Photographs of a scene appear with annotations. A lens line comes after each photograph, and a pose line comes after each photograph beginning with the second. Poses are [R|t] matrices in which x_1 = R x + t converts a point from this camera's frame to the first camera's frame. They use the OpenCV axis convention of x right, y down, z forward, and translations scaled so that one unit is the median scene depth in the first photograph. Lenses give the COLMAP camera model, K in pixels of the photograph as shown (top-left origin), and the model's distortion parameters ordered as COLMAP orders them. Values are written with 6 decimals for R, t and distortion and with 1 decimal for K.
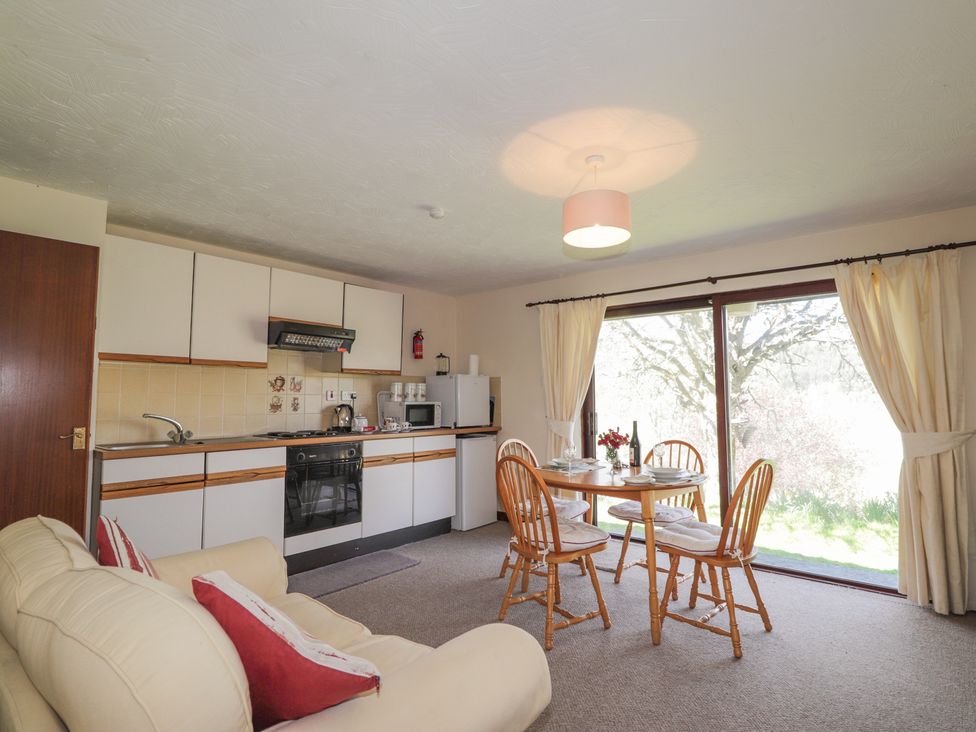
lens RADIAL K [[515.1, 0, 491.3], [0, 515.1, 363.6], [0, 0, 1]] dist [0.002930, -0.014694]
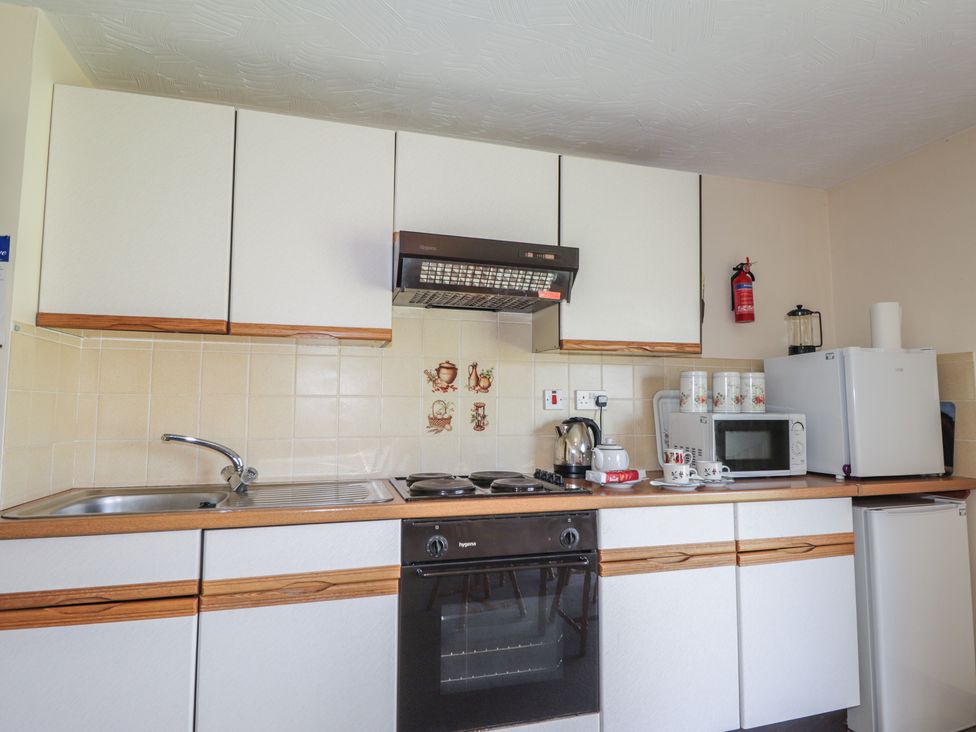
lens RADIAL K [[549.2, 0, 488.0], [0, 549.2, 366.0], [0, 0, 1]] dist [-0.006562, -0.001265]
pose [[0.829603, -0.035857, -0.557201, -0.070078], [0.033581, 0.999334, -0.014311, 0.036452], [0.557342, -0.006839, 0.830255, 0.545543]]
